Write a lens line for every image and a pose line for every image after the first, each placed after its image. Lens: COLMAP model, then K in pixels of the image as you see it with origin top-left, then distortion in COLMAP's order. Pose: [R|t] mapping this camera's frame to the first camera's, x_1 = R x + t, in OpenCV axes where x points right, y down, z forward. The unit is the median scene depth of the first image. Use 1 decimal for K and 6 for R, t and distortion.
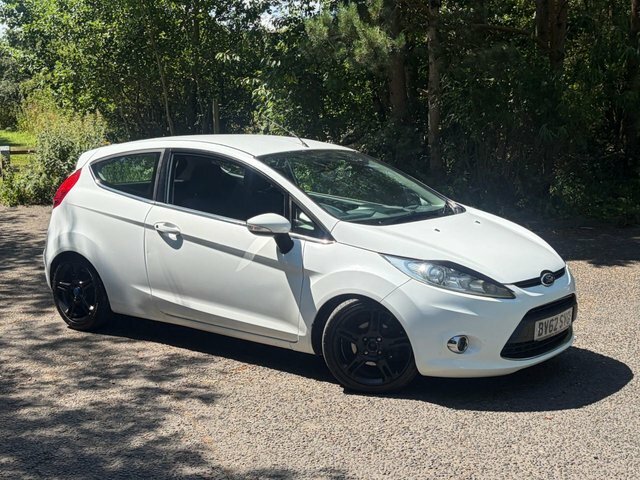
lens RADIAL K [[835.7, 0, 320.0], [0, 835.7, 240.0], [0, 0, 1]] dist [0.031077, 0.013467]
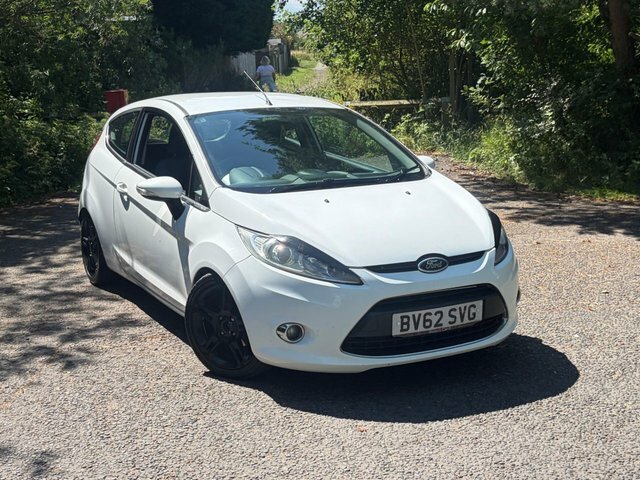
lens RADIAL K [[835.7, 0, 320.0], [0, 835.7, 240.0], [0, 0, 1]] dist [0.031077, 0.013467]
pose [[0.925624, 0.052158, -0.374834, 0.485505], [-0.032121, 0.997711, 0.059510, -0.023453], [0.377080, -0.043044, 0.925180, 0.194791]]
